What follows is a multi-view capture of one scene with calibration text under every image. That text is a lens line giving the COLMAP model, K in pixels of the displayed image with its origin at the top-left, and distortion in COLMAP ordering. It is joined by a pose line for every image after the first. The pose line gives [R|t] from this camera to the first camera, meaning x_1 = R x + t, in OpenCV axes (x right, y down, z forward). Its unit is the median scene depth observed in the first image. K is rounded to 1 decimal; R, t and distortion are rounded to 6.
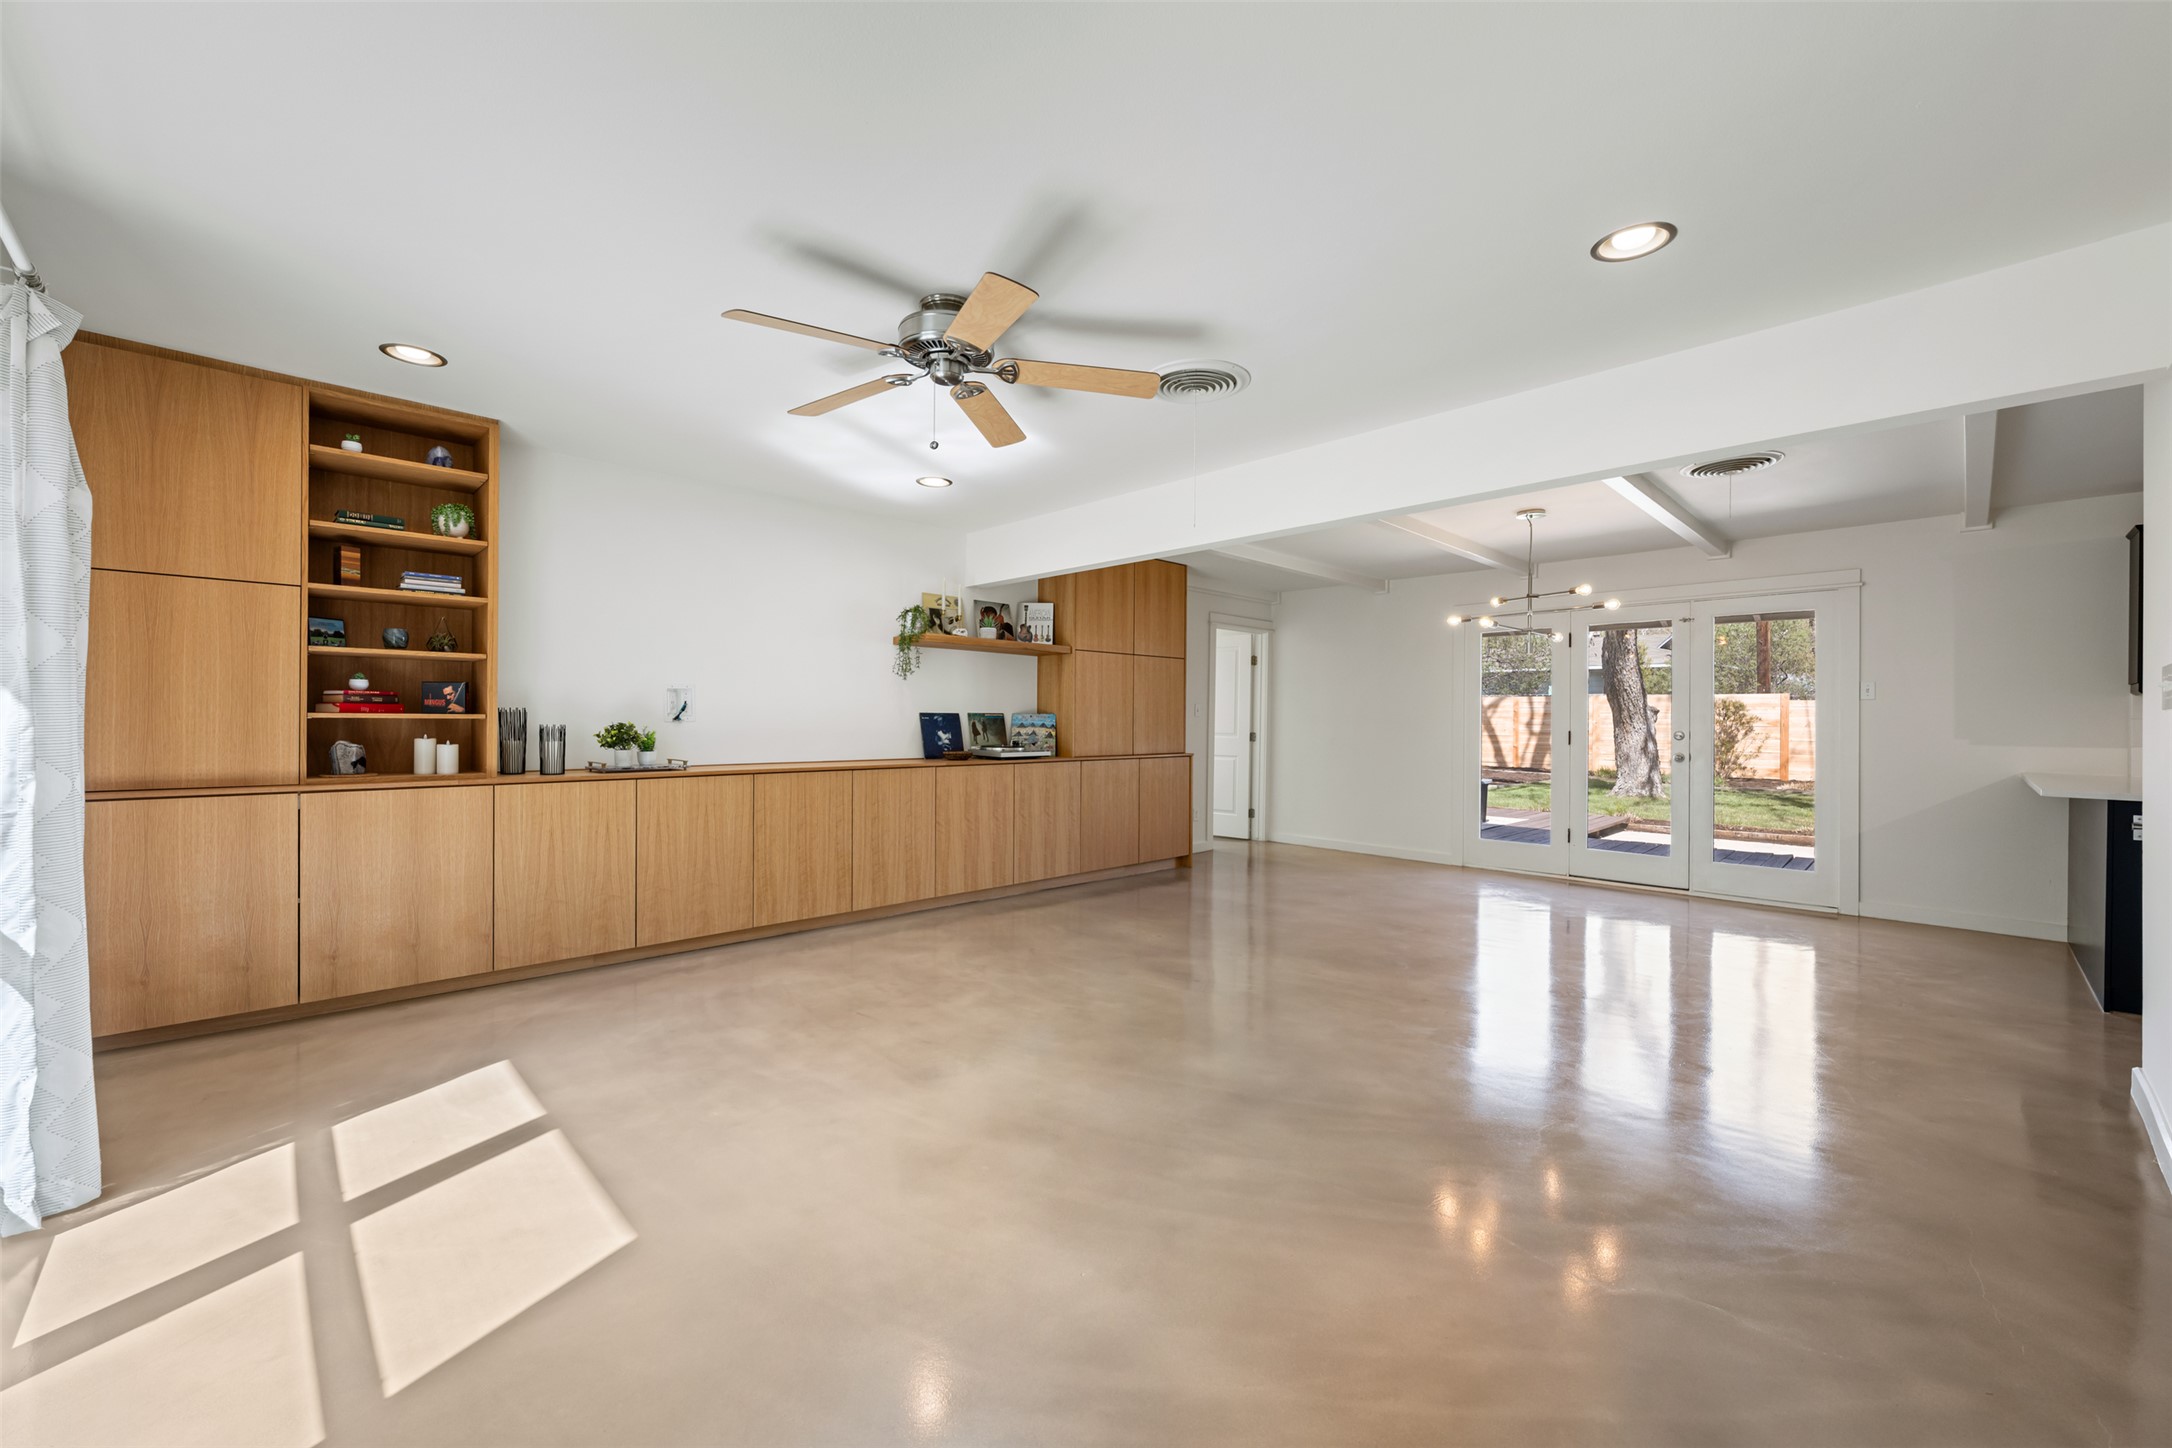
lens RADIAL K [[854.7, 0, 1087.0], [0, 854.7, 723.6], [0, 0, 1]] dist [0.000538, 0.000242]
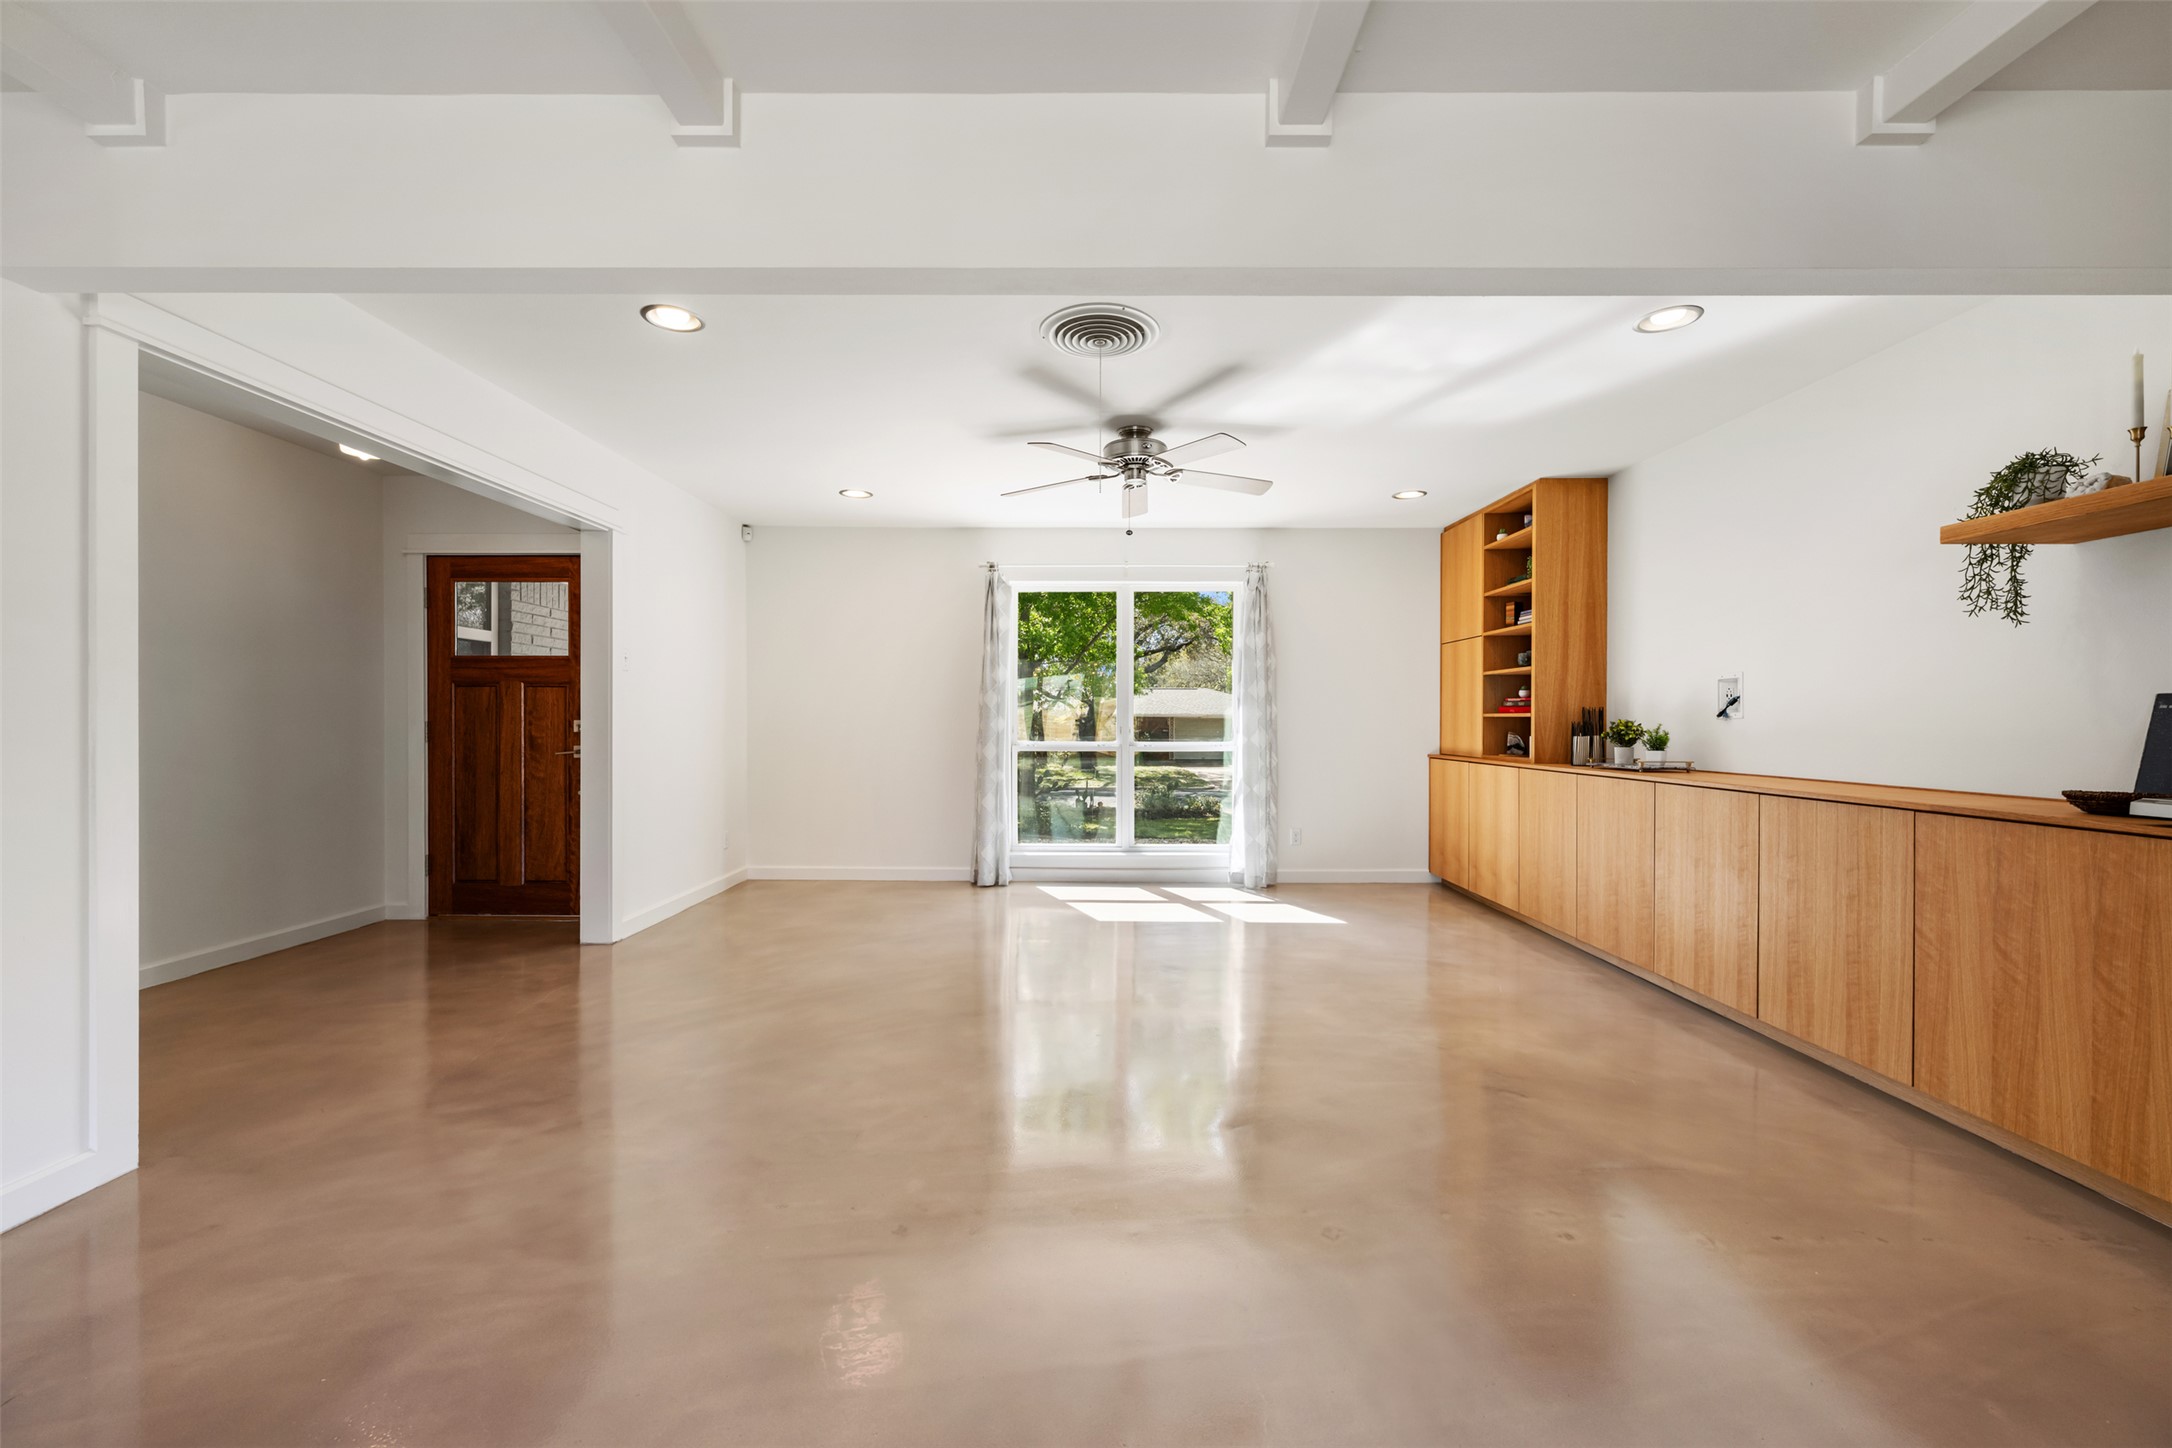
lens RADIAL K [[854.7, 0, 1077.4], [0, 854.7, 718.9], [0, 0, 1]] dist [0.000538, 0.000242]
pose [[-0.691720, -0.007317, -0.722129, 0.549731], [-0.008529, 0.999962, -0.001961, 0.004894], [0.722115, 0.004803, -0.691756, 1.126741]]
